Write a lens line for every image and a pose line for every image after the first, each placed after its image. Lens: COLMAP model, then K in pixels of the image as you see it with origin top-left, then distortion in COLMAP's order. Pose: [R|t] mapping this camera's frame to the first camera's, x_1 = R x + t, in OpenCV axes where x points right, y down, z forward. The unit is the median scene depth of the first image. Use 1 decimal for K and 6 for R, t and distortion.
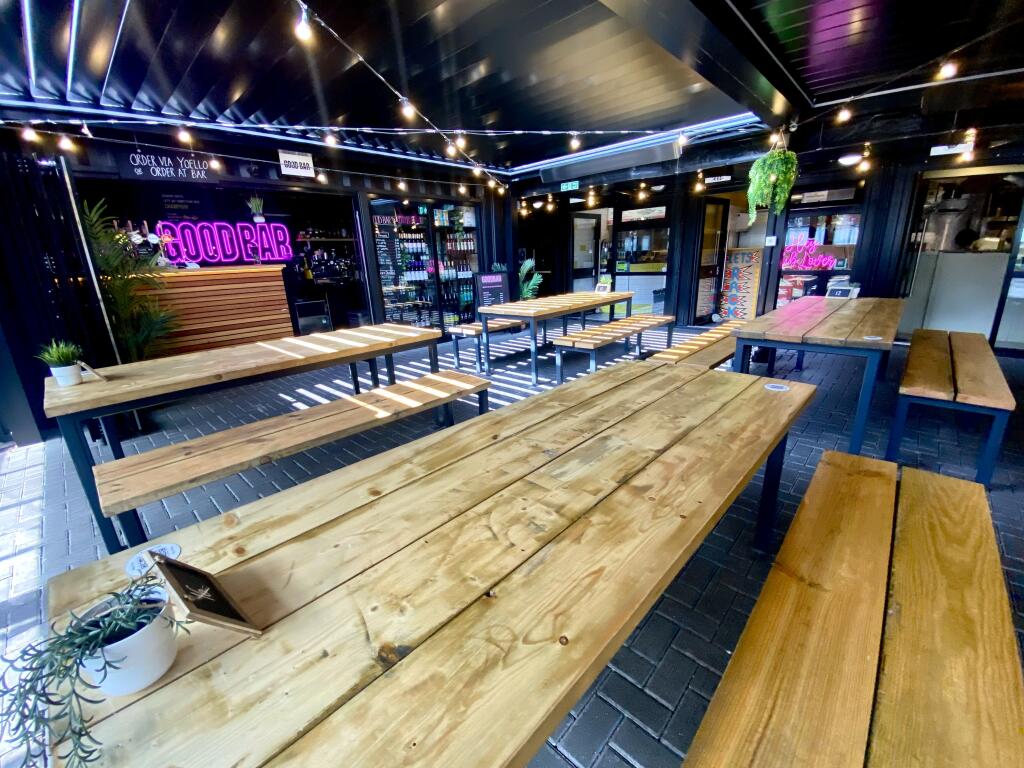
lens RADIAL K [[422.2, 0, 510.6], [0, 422.2, 383.5], [0, 0, 1]] dist [-0.012542, -0.007280]
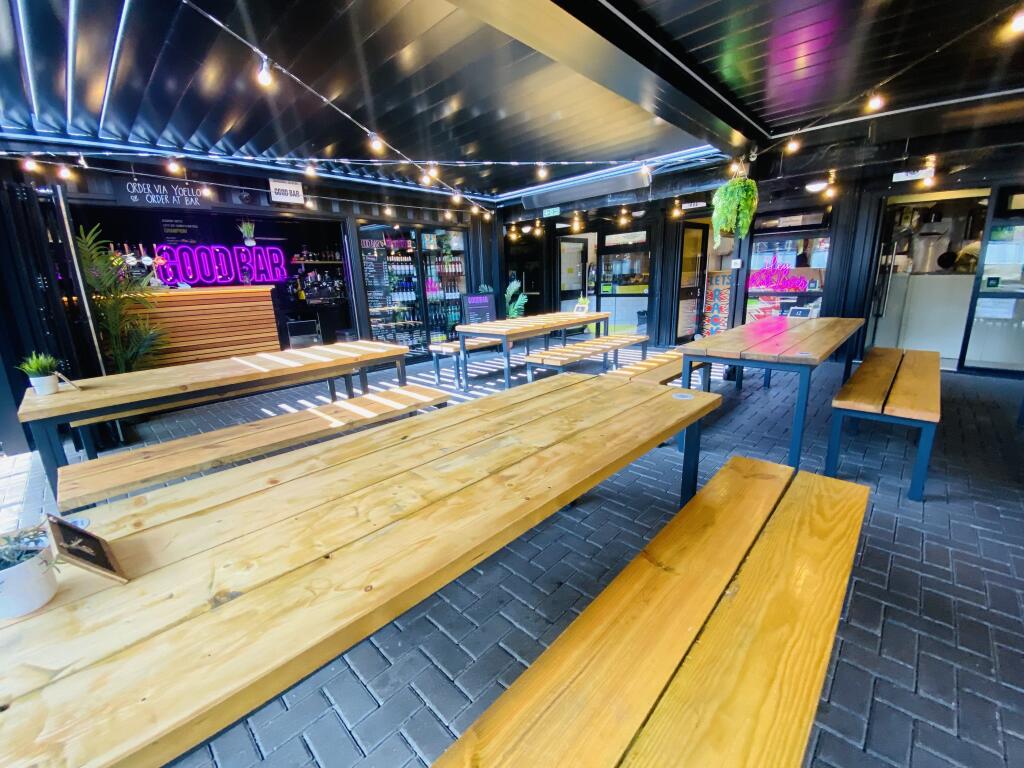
lens RADIAL K [[422.2, 0, 516.1], [0, 422.2, 384.4], [0, 0, 1]] dist [-0.012542, -0.007280]
pose [[0.999978, 0.003087, -0.005793, 0.099320], [-0.003364, 0.998827, -0.048311, 0.015396], [0.005637, 0.048330, 0.998816, -0.040005]]
